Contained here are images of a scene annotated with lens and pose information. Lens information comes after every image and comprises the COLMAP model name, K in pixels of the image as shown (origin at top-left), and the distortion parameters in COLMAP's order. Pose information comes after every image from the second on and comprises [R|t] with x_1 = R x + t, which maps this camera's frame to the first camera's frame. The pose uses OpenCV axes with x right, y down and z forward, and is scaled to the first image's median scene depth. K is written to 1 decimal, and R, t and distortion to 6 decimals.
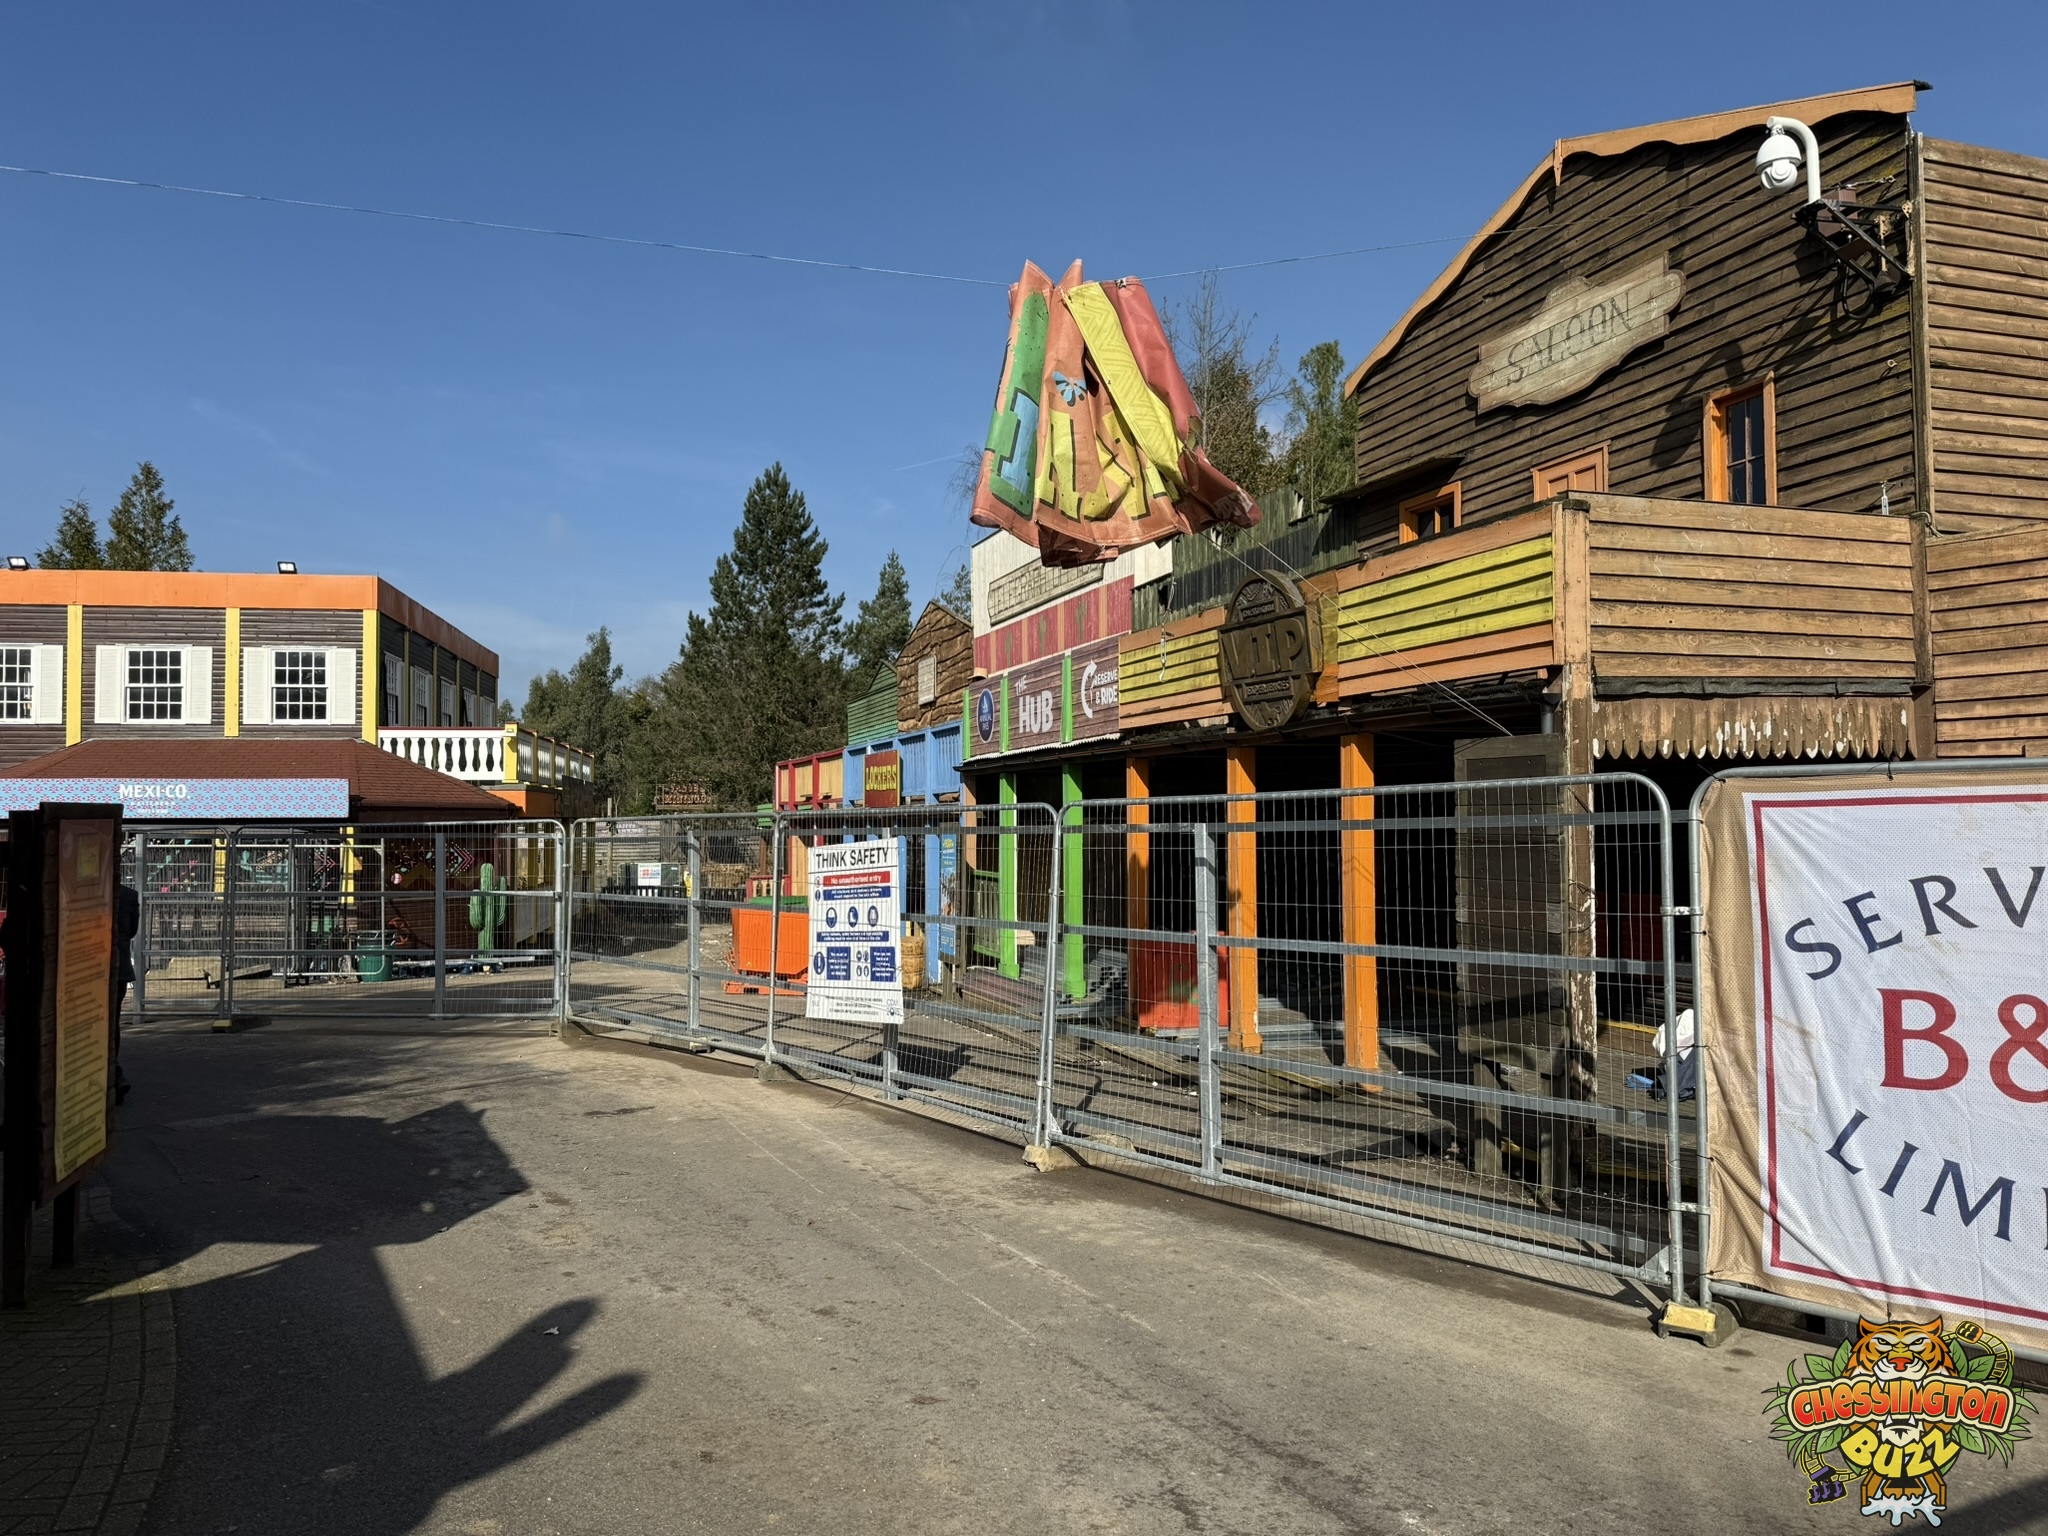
lens RADIAL K [[1446.0, 0, 1017.8], [0, 1446.0, 777.7], [0, 0, 1]] dist [0.078076, -0.095905]
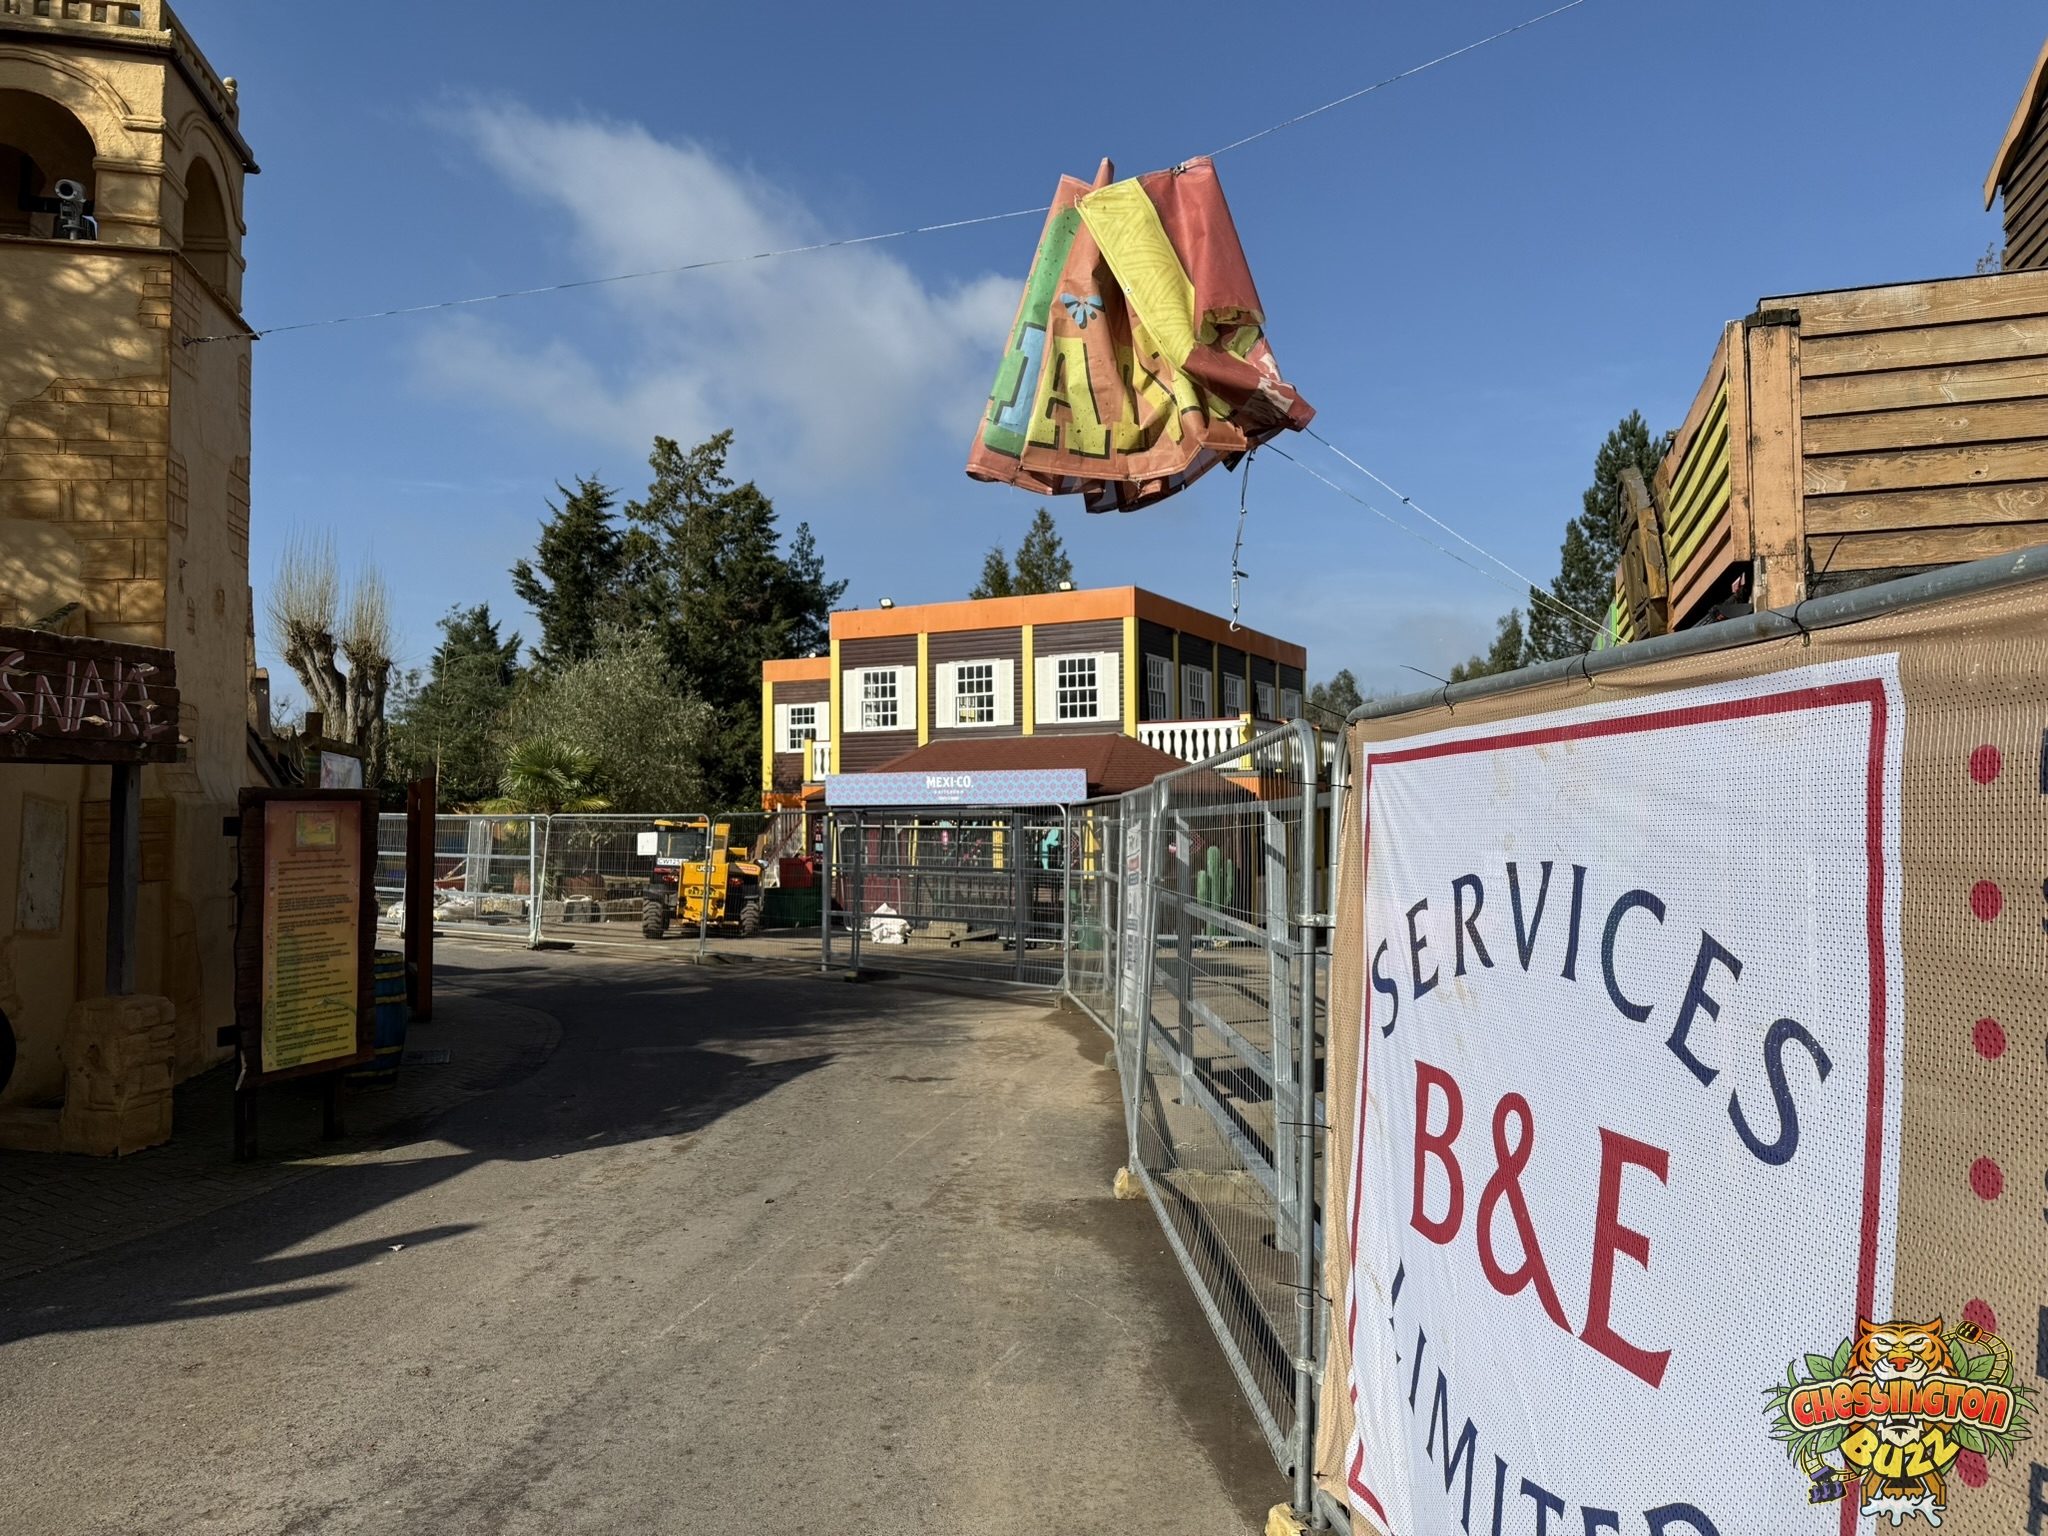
lens RADIAL K [[1446.0, 0, 1048.6], [0, 1446.0, 760.4], [0, 0, 1]] dist [0.078076, -0.095905]
pose [[0.790348, -0.023091, -0.612223, 0.205289], [0.021001, 0.999723, -0.010596, 0.005573], [0.612298, -0.004483, 0.790614, 0.106355]]
